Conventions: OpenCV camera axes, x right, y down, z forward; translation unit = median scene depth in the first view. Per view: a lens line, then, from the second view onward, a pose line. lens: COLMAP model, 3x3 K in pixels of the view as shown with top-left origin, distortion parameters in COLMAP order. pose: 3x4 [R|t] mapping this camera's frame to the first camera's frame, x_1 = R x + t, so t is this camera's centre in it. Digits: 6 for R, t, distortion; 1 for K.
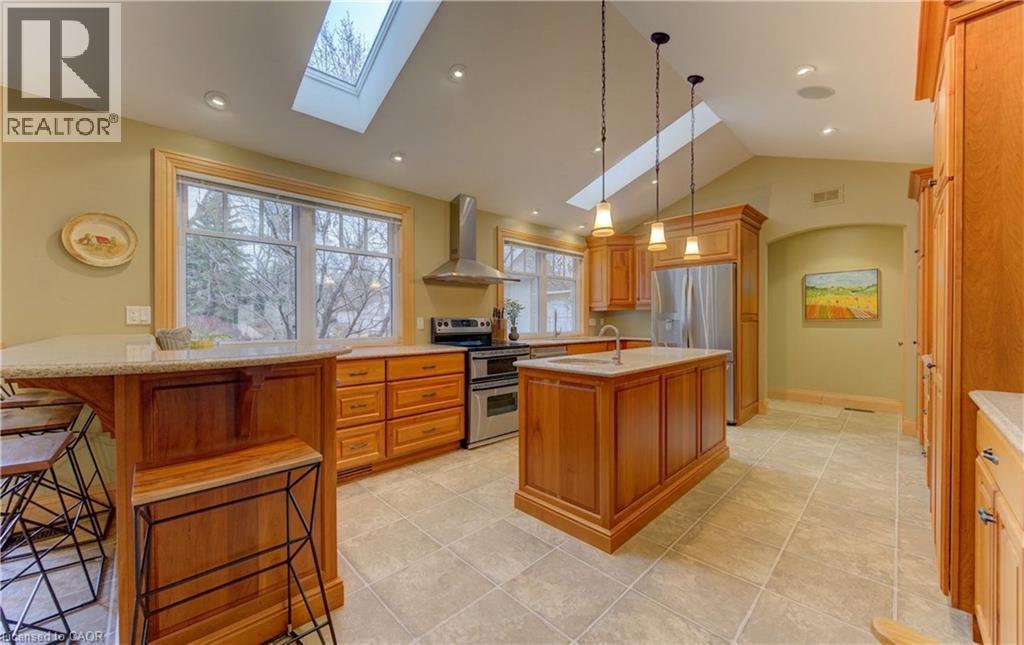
lens RADIAL K [[371.4, 0, 512.0], [0, 371.4, 322.5], [0, 0, 1]] dist [0.007502, -0.000025]
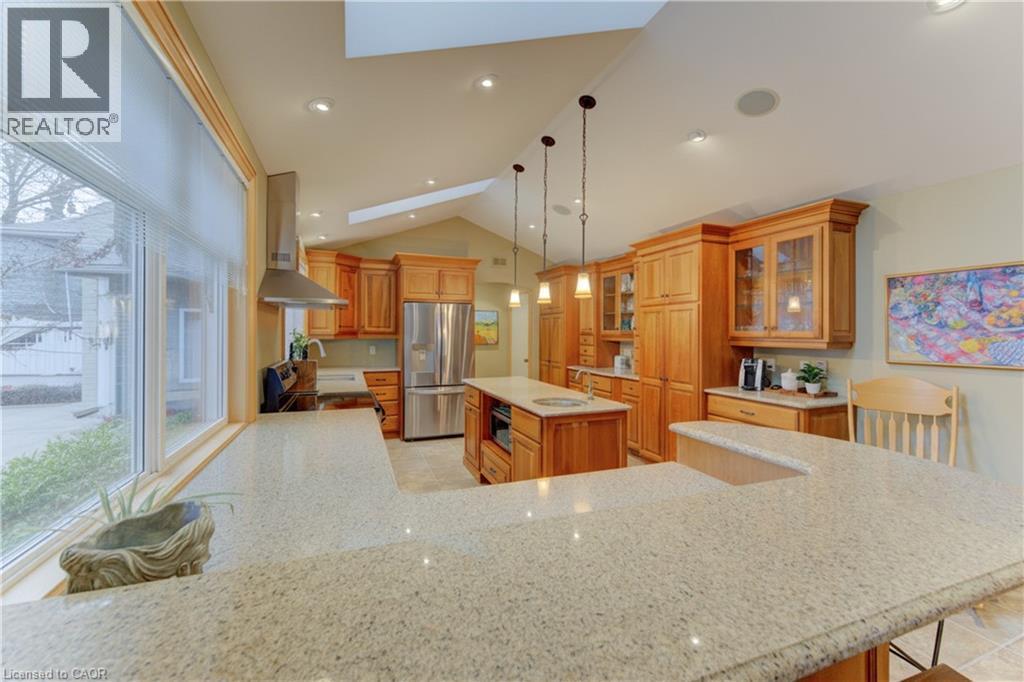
lens RADIAL K [[401.7, 0, 499.0], [0, 401.7, 332.5], [0, 0, 1]] dist [0.000821, 0.000047]
pose [[0.392509, -0.000734, 0.919748, -0.612709], [0.001012, 0.999999, 0.000366, -0.066405], [-0.919748, 0.000787, 0.392509, 0.403377]]
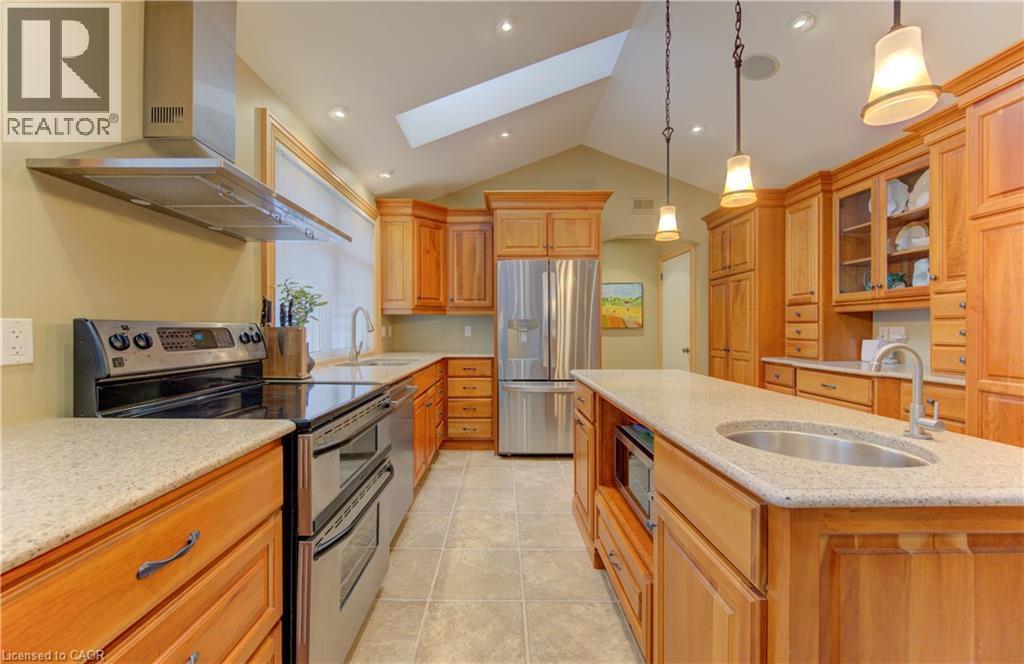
lens RADIAL K [[395.4, 0, 491.9], [0, 395.4, 331.9], [0, 0, 1]] dist [-0.018070, -0.000254]
pose [[0.708825, -0.004826, 0.705368, -0.190533], [0.004018, 0.999988, 0.002804, -0.003847], [-0.705373, 0.000847, 0.708836, 0.559502]]
